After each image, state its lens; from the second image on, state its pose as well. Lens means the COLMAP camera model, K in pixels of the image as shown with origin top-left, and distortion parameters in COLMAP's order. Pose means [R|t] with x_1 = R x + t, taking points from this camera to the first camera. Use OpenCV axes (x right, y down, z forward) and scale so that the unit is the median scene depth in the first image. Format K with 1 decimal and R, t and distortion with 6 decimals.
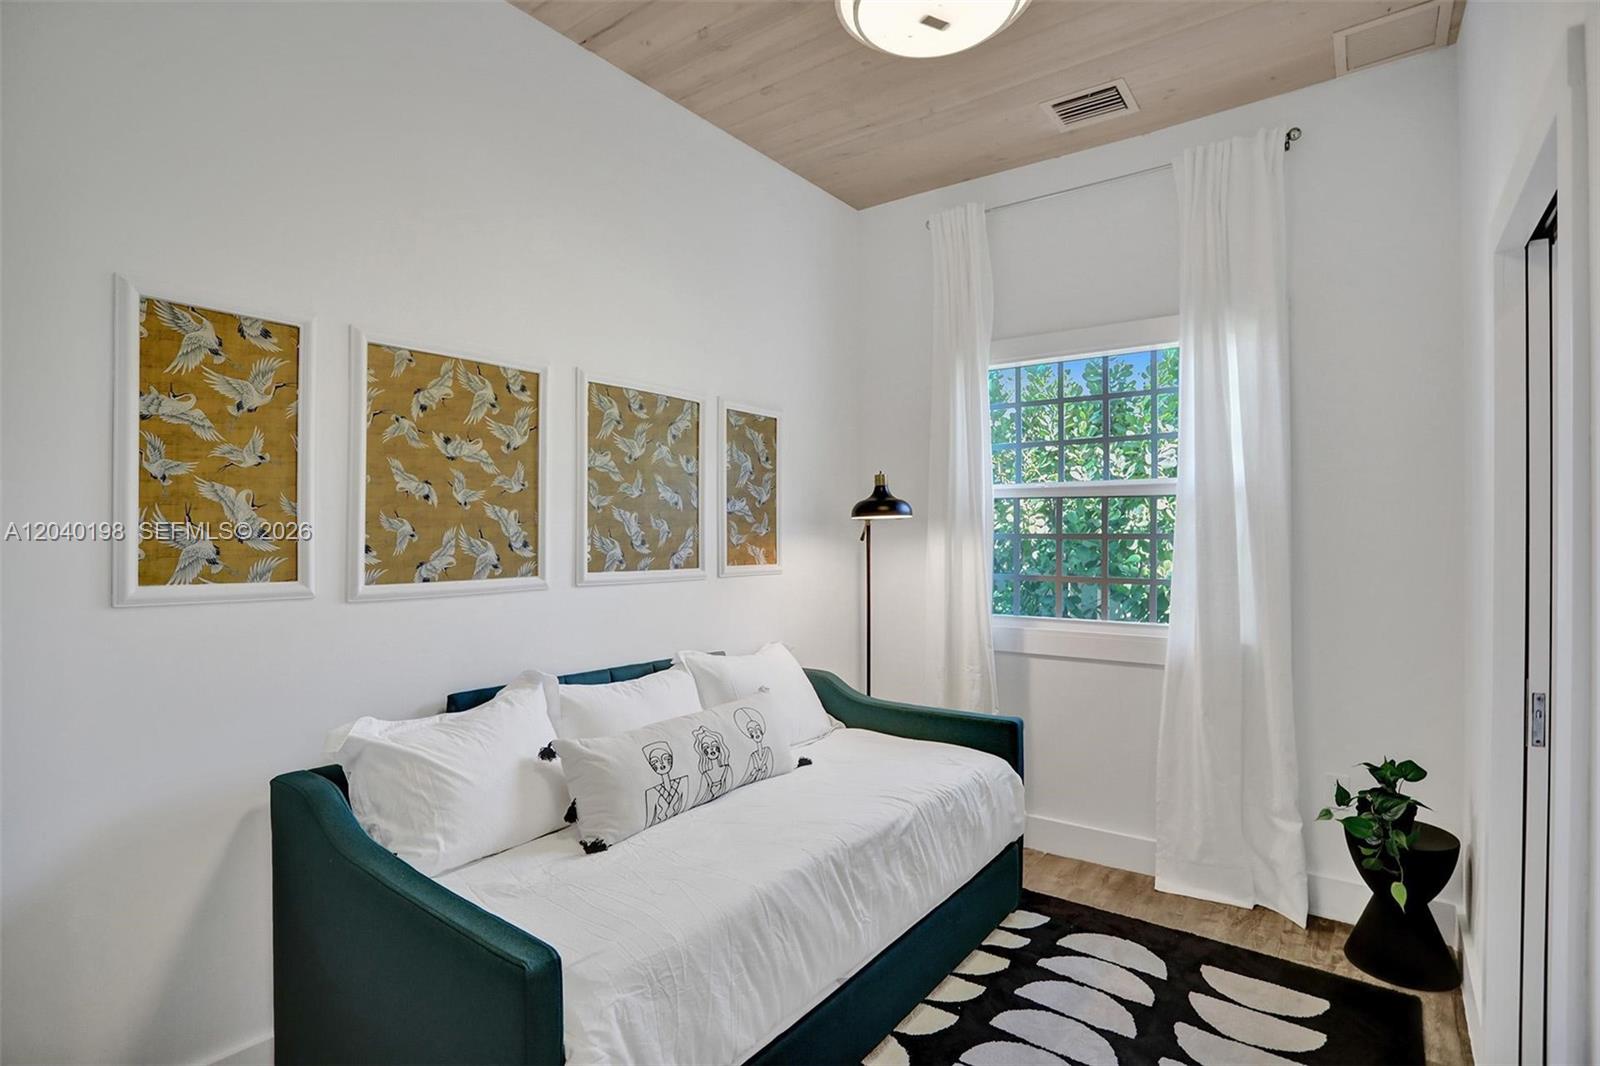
lens RADIAL K [[788.3, 0, 809.3], [0, 788.3, 533.4], [0, 0, 1]] dist [-0.073606, 0.032496]
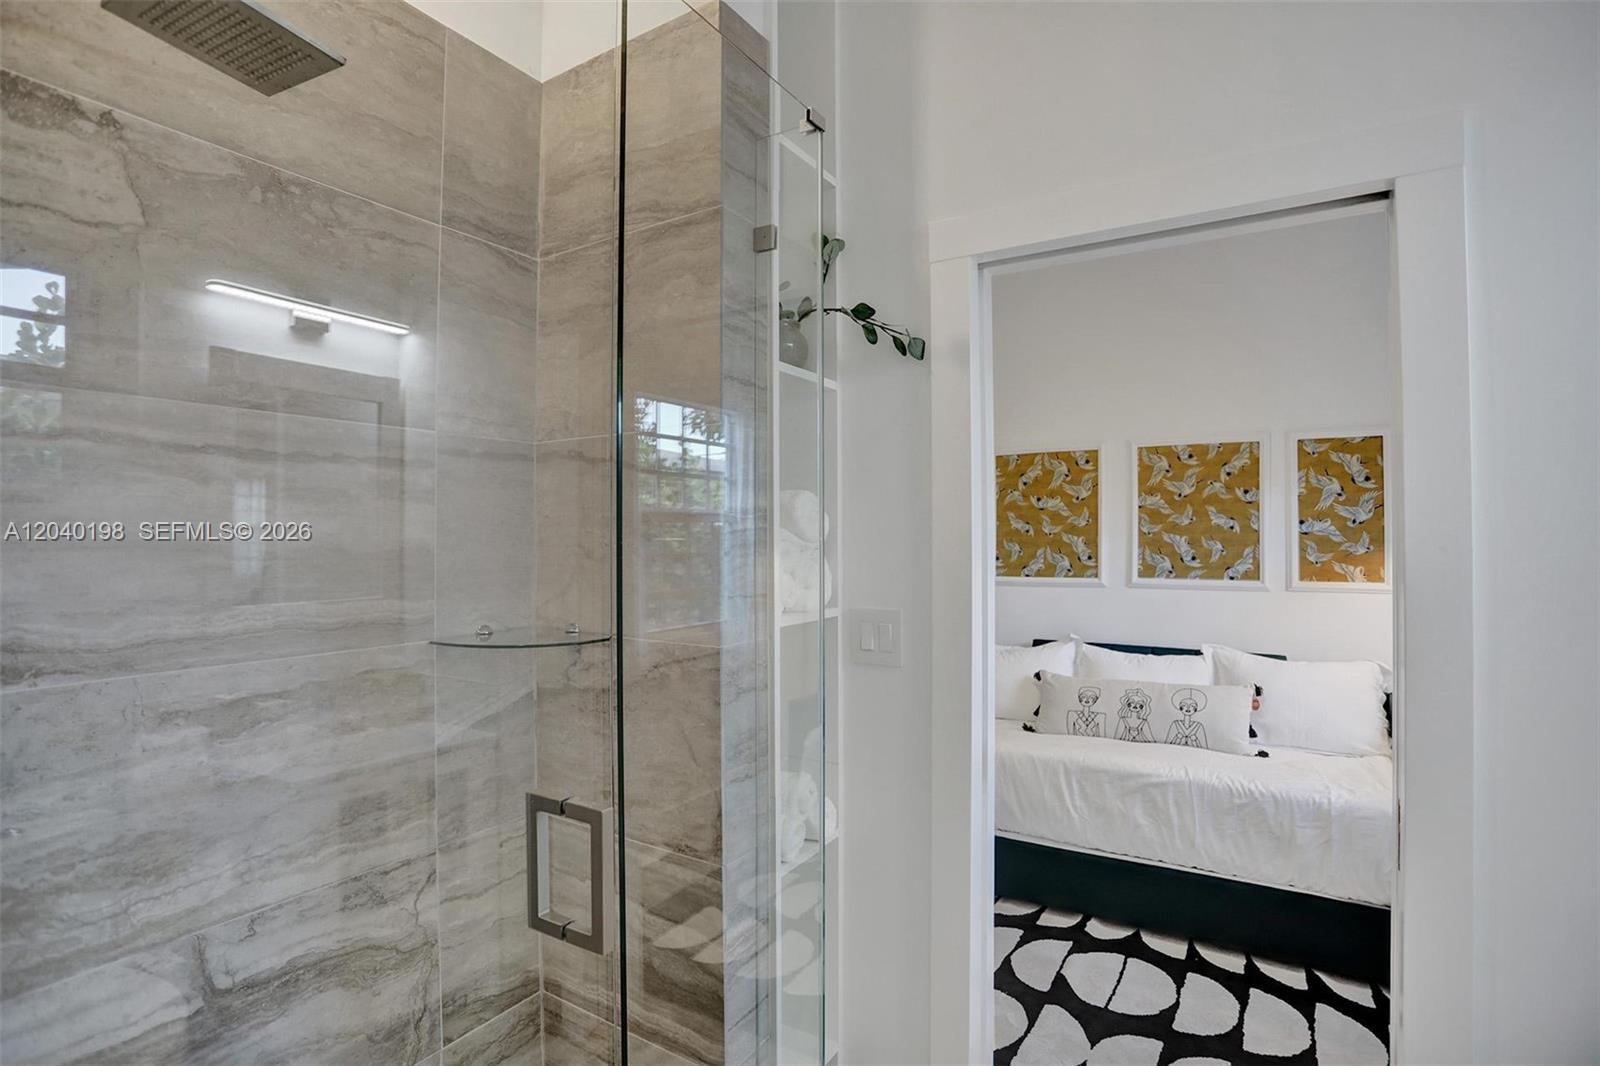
lens RADIAL K [[788.3, 0, 809.3], [0, 788.3, 533.4], [0, 0, 1]] dist [-0.073606, 0.032496]
pose [[0.082104, -0.010852, -0.996565, 1.128305], [0.000355, 0.999941, -0.010859, -0.017807], [0.996624, 0.000537, 0.082103, 0.270079]]
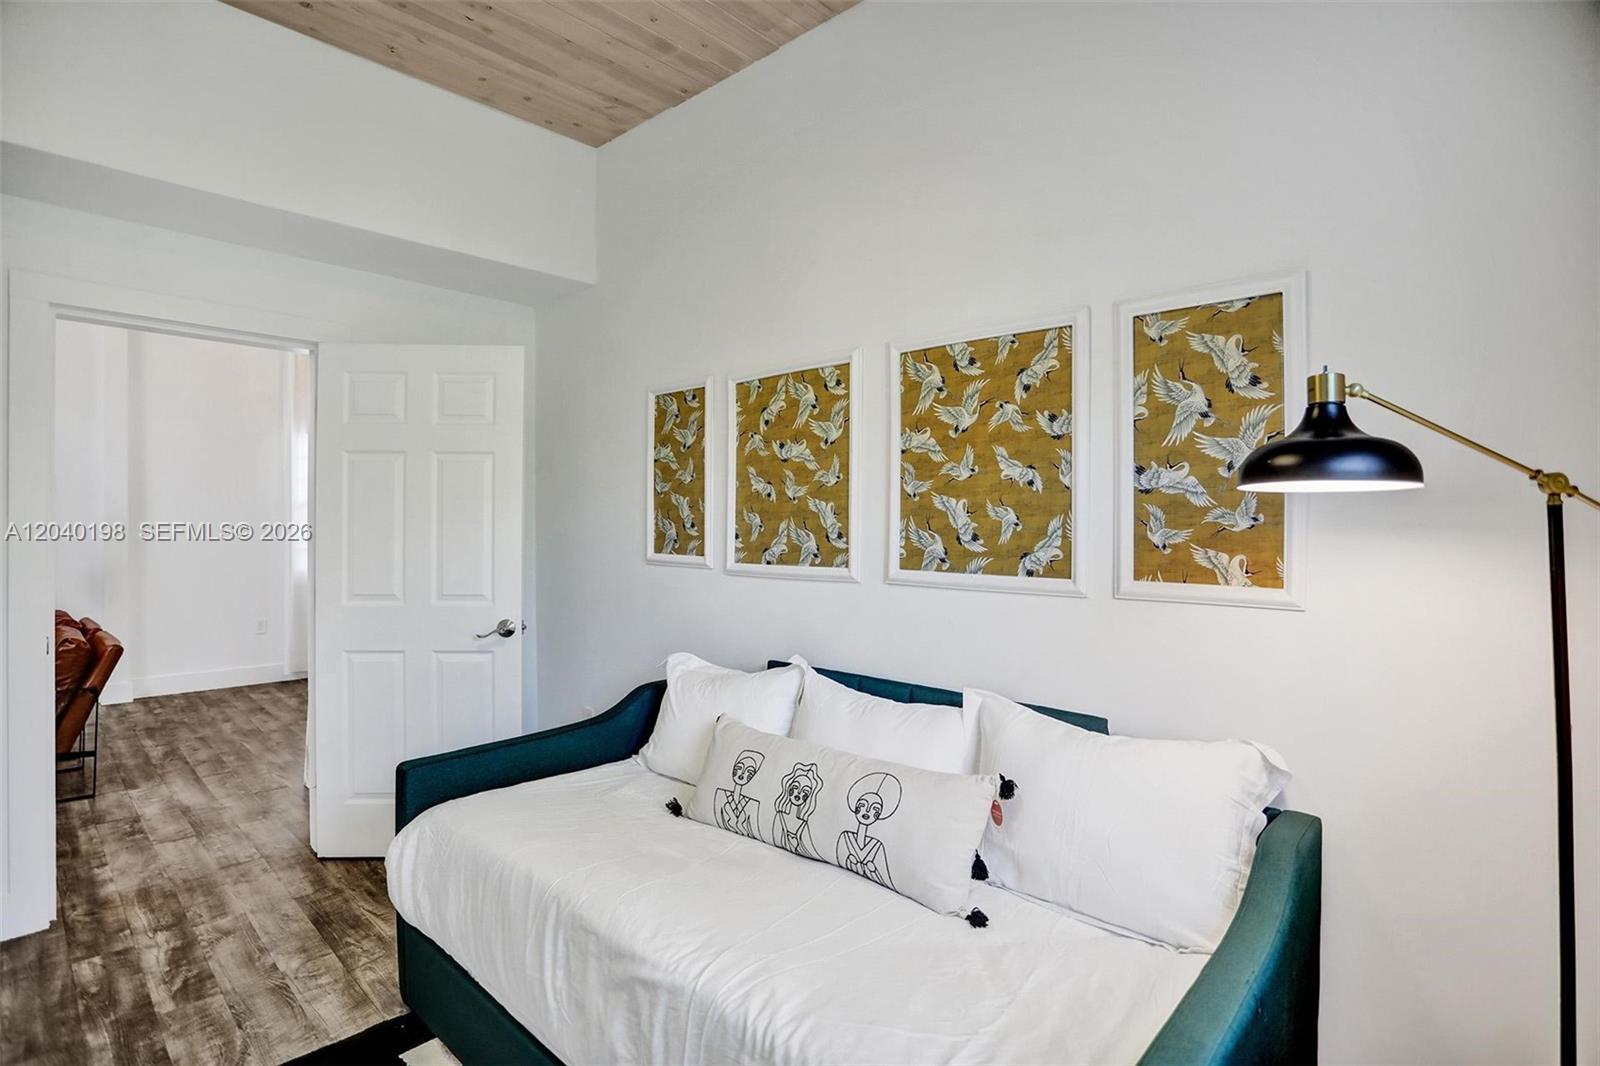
lens RADIAL K [[788.3, 0, 809.3], [0, 788.3, 533.4], [0, 0, 1]] dist [-0.073606, 0.032496]
pose [[-0.102517, 0.009846, -0.994683, 0.616729], [-0.004030, 0.999939, 0.010314, 0.000493], [0.994723, 0.005066, -0.102471, 0.999358]]
